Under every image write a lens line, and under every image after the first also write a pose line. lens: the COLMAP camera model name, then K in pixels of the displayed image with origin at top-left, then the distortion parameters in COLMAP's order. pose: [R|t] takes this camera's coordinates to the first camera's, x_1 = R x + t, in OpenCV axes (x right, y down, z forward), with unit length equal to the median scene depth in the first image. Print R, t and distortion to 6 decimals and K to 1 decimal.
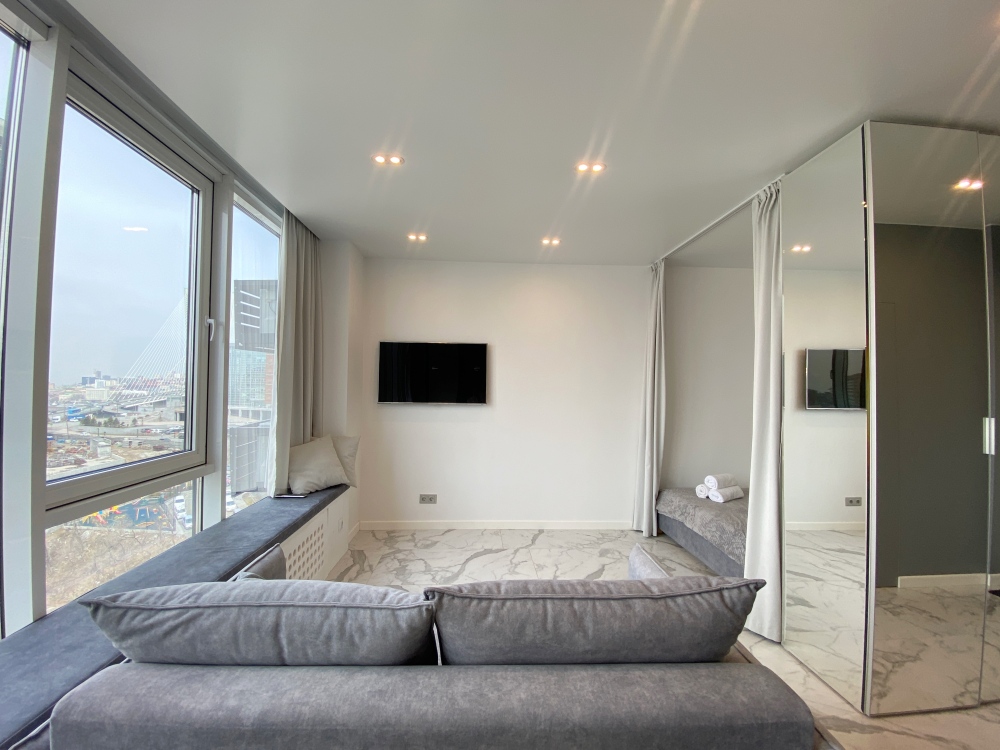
lens RADIAL K [[394.9, 0, 500.0], [0, 394.9, 375.0], [0, 0, 1]] dist [0.000648, -0.000061]
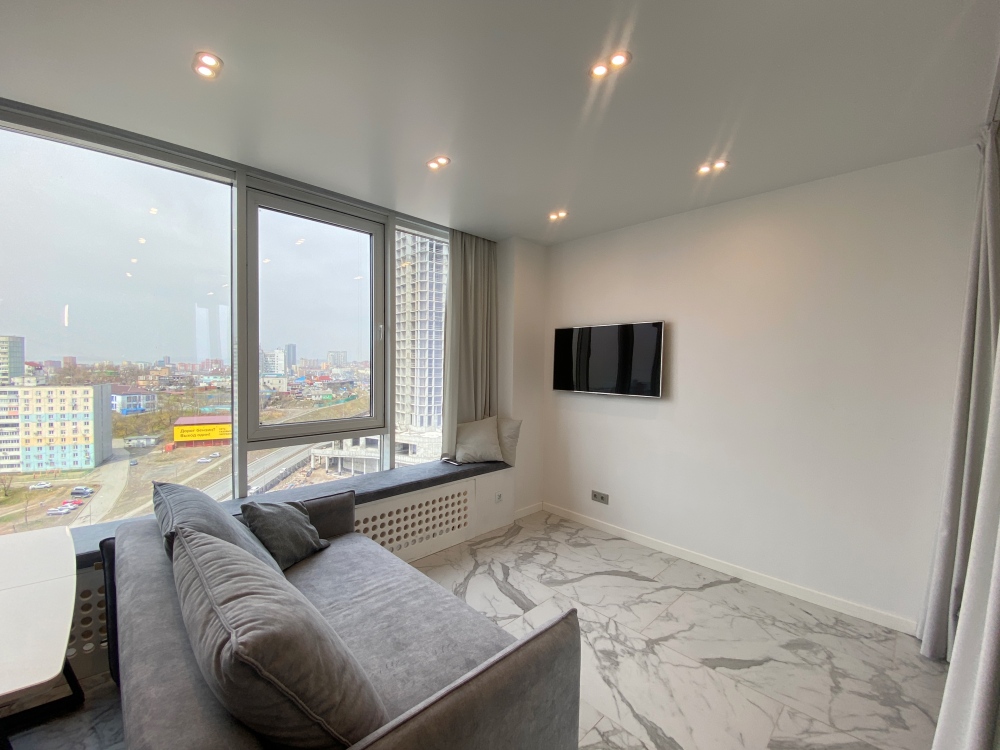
lens RADIAL K [[402.4, 0, 500.0], [0, 402.4, 375.0], [0, 0, 1]] dist [-0.028909, -0.000184]
pose [[0.652620, 0.016121, -0.757514, 0.416605], [0.009413, 0.999524, 0.029381, 0.001476], [0.757627, -0.026305, 0.652158, 0.258422]]
